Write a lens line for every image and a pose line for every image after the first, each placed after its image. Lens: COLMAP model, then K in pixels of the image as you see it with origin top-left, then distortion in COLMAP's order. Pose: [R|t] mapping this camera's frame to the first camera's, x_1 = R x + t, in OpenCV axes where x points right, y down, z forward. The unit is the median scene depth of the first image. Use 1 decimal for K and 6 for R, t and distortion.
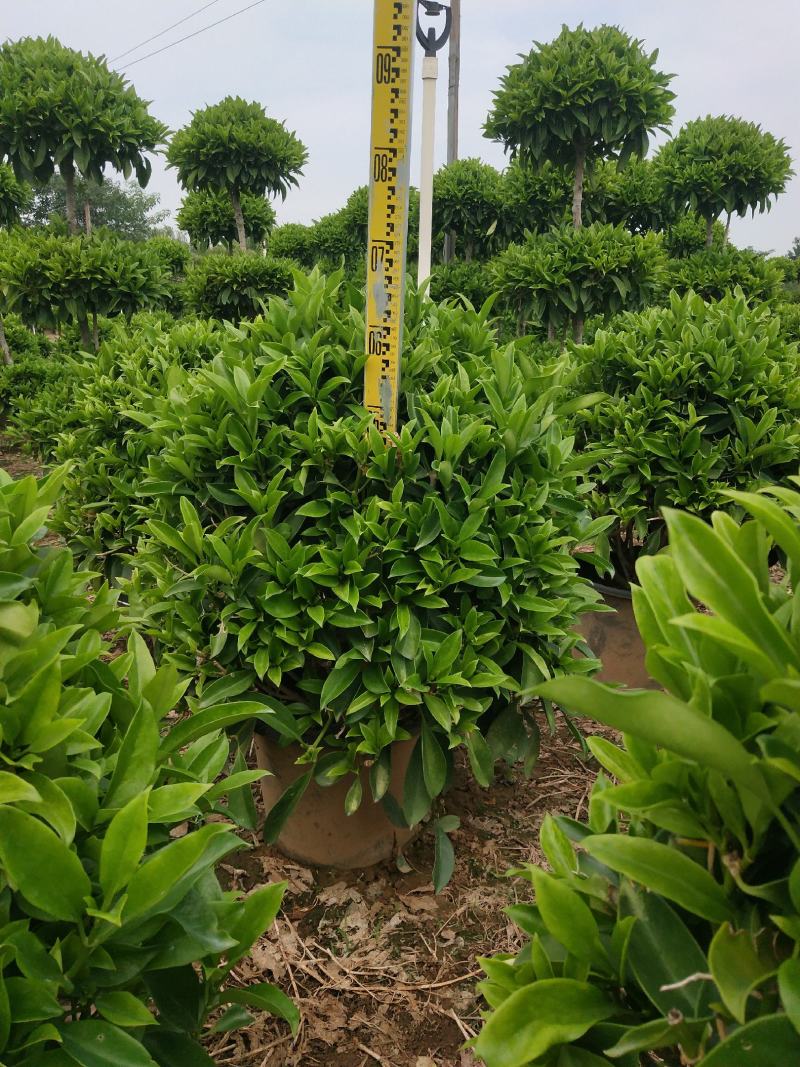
lens RADIAL K [[864.6, 0, 400.0], [0, 864.6, 533.5], [0, 0, 1]] dist [-0.031541, 0.104000]
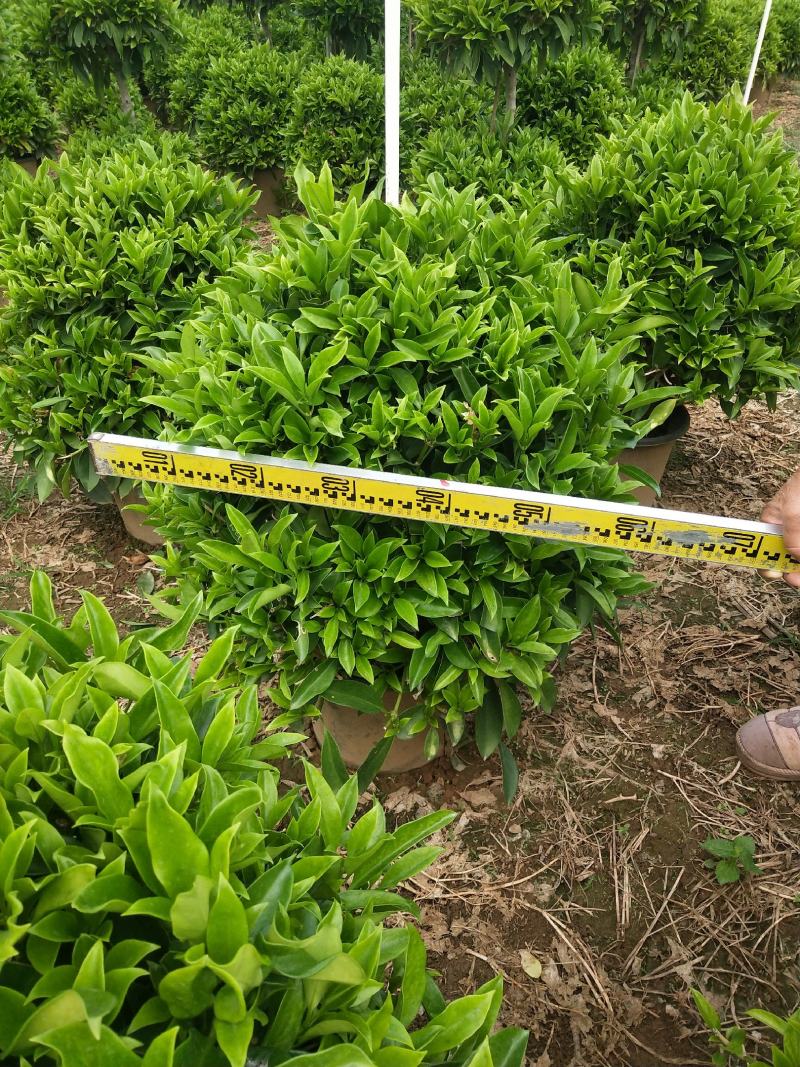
lens RADIAL K [[864.6, 0, 400.0], [0, 864.6, 533.5], [0, 0, 1]] dist [-0.031541, 0.104000]
pose [[0.985480, -0.112006, 0.127606, -0.180636], [0.063782, 0.940720, 0.333134, -0.260311], [-0.157354, -0.320158, 0.934205, 0.103411]]
